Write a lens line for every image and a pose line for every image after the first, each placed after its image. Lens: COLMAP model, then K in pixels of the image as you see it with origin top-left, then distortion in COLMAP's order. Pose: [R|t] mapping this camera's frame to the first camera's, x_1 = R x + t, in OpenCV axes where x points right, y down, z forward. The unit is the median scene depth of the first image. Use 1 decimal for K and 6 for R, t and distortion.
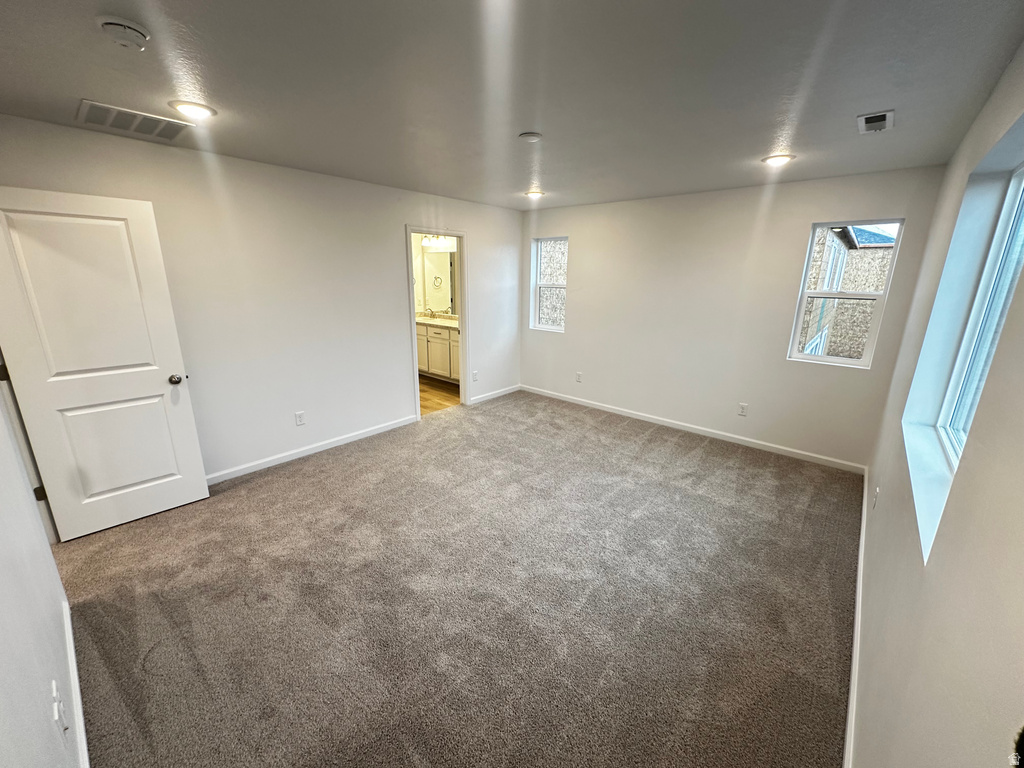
lens RADIAL K [[408.5, 0, 512.0], [0, 408.5, 384.0], [0, 0, 1]] dist [-0.001606, 0.000032]
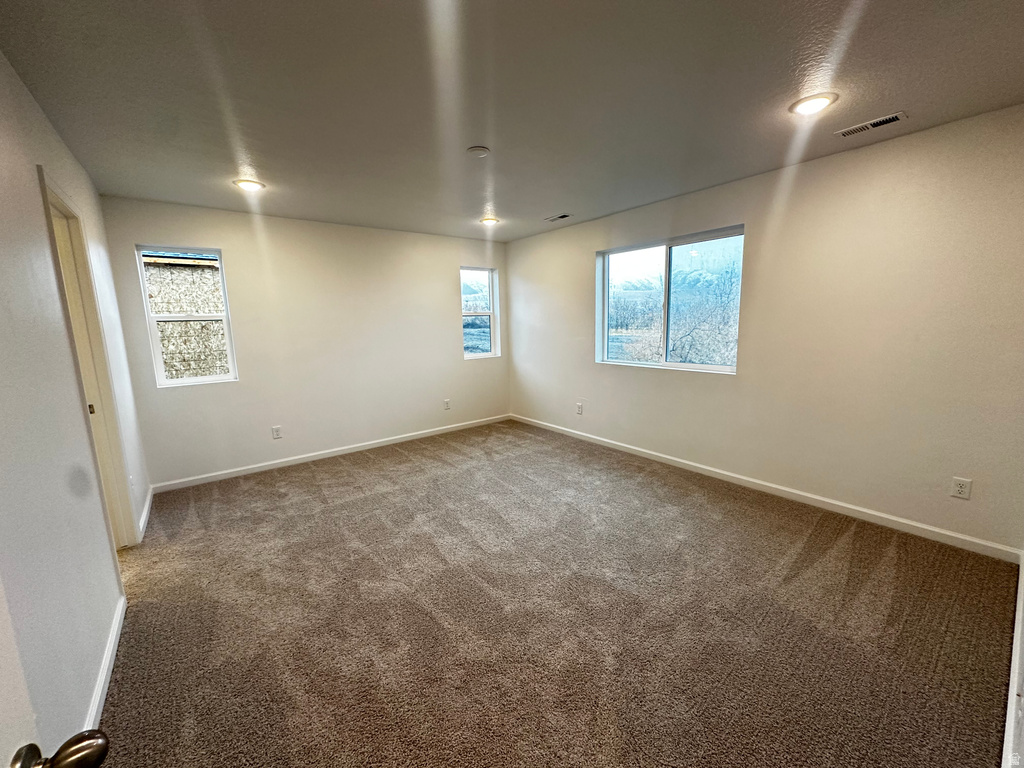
lens RADIAL K [[408.5, 0, 512.0], [0, 408.5, 384.0], [0, 0, 1]] dist [-0.001606, 0.000032]
pose [[0.196613, -0.181589, 0.963519, -0.763774], [0.274750, 0.953533, 0.123642, -0.124090], [-0.941199, 0.240417, 0.237369, 0.591521]]
